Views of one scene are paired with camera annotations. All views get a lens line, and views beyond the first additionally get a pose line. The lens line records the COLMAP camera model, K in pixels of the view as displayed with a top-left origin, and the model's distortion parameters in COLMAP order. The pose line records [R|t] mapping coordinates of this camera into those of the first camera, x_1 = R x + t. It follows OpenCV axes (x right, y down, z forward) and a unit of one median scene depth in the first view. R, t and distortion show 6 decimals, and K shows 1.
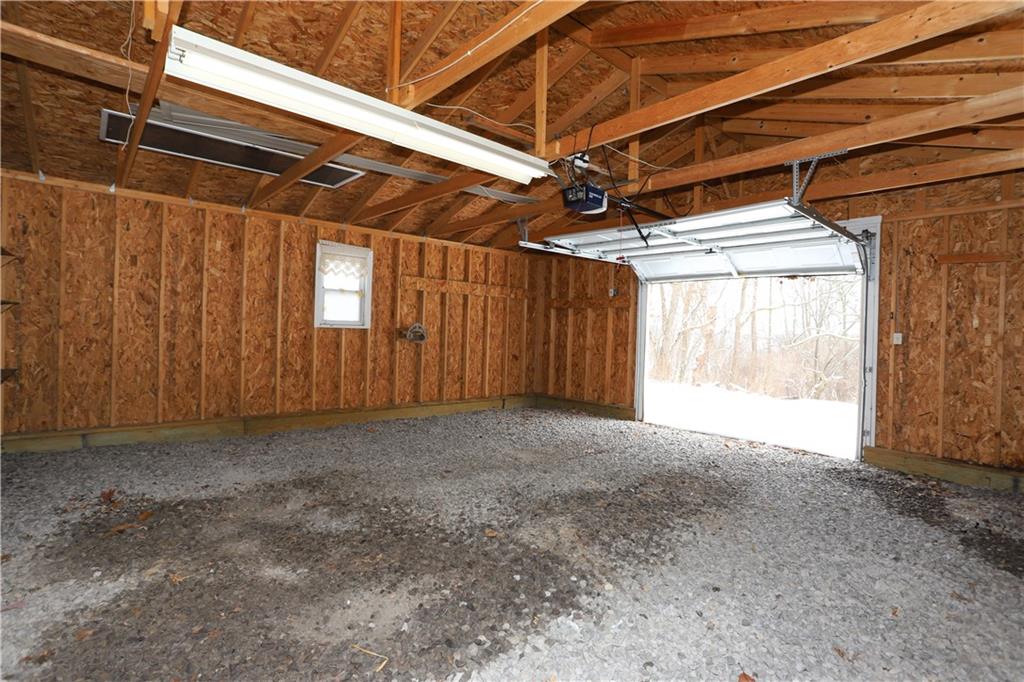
lens RADIAL K [[498.4, 0, 511.7], [0, 498.4, 334.2], [0, 0, 1]] dist [-0.065018, 0.026536]
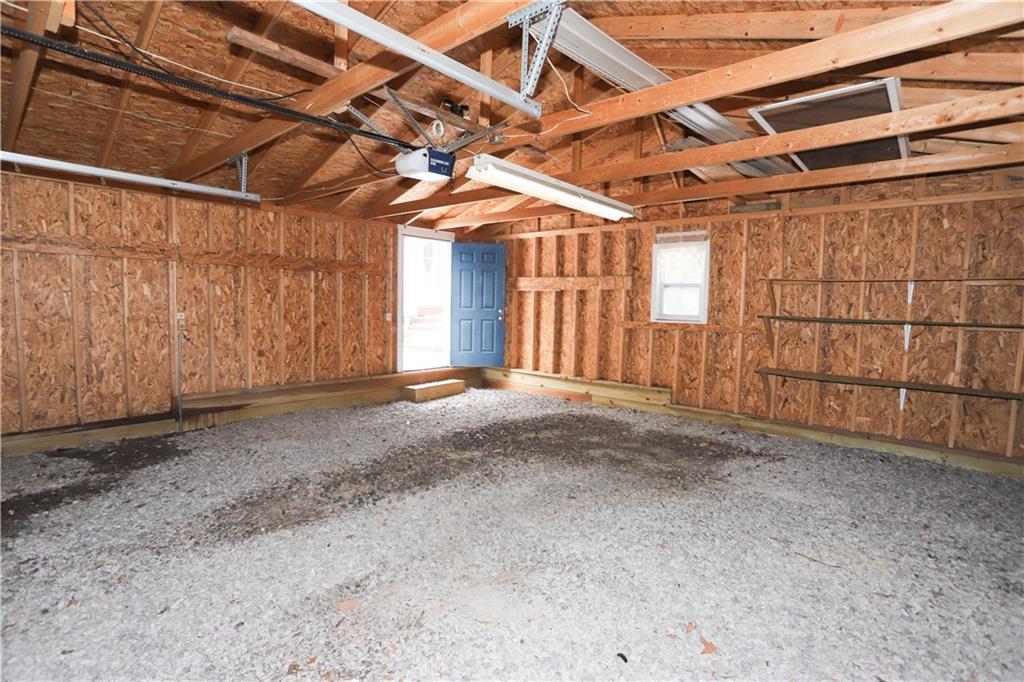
lens RADIAL K [[498.4, 0, 511.7], [0, 498.4, 334.2], [0, 0, 1]] dist [-0.065018, 0.026536]
pose [[-0.990946, -0.047408, -0.125614, 0.092825], [-0.055944, 0.996295, 0.065323, -0.052881], [0.122052, 0.071759, -0.989926, 1.712976]]
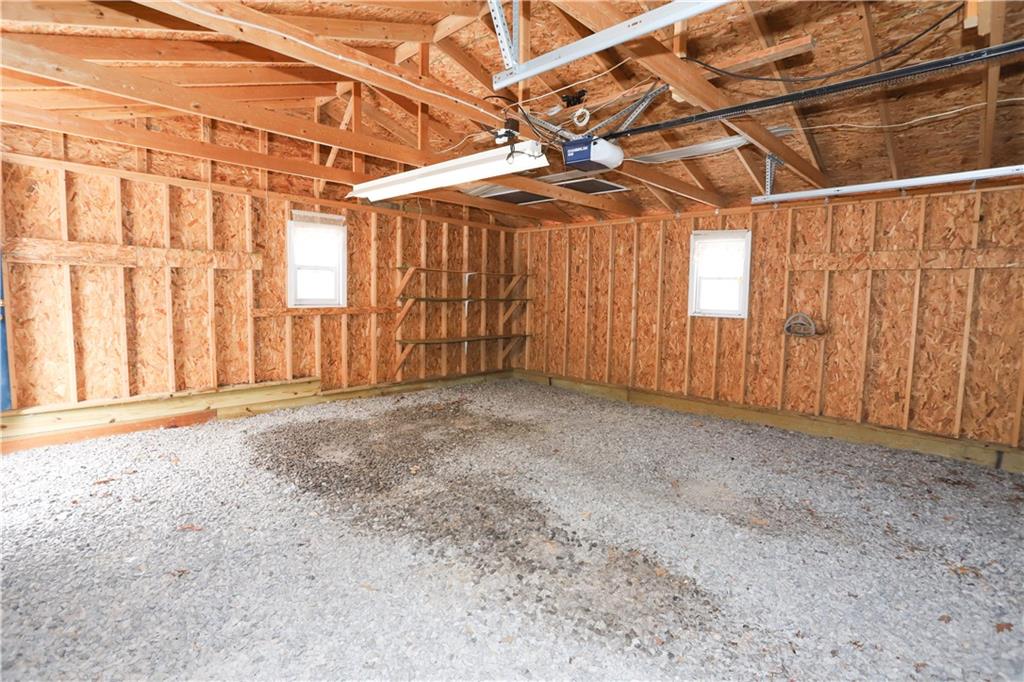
lens RADIAL K [[498.4, 0, 511.7], [0, 498.4, 334.2], [0, 0, 1]] dist [-0.065018, 0.026536]
pose [[0.079124, 0.049211, -0.995649, 0.868356], [-0.024733, 0.998570, 0.047390, -0.022224], [0.996558, 0.020876, 0.080228, 0.766711]]
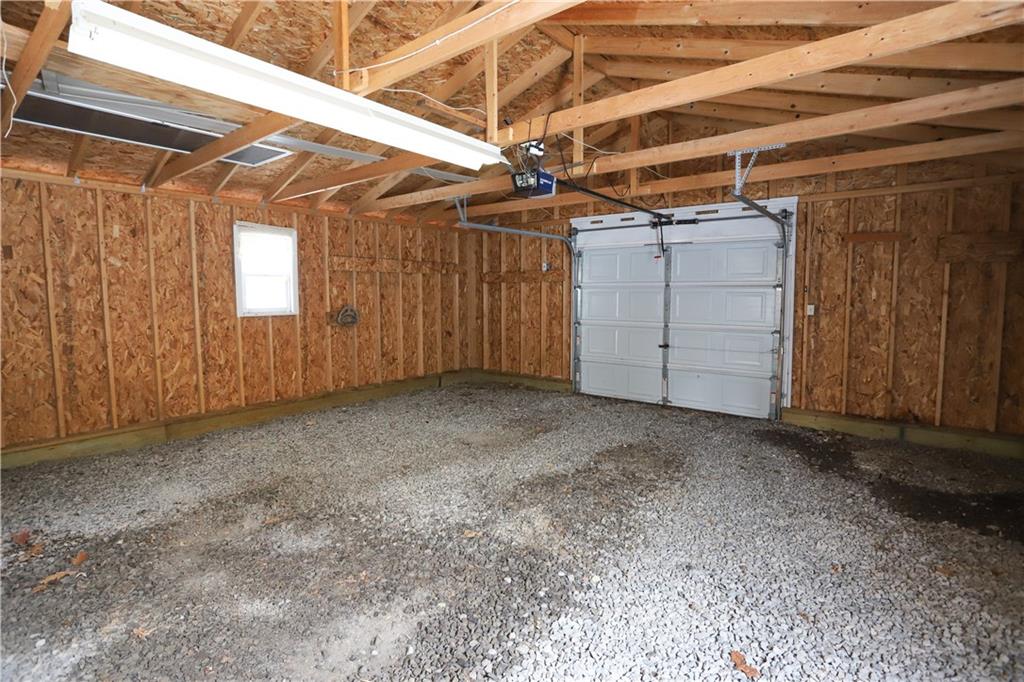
lens RADIAL K [[498.4, 0, 511.7], [0, 498.4, 334.2], [0, 0, 1]] dist [-0.065018, 0.026536]
pose [[0.984517, -0.047283, 0.168791, -0.071971], [0.034139, 0.996215, 0.079941, -0.052967], [-0.171932, -0.072941, 0.982405, 0.018656]]
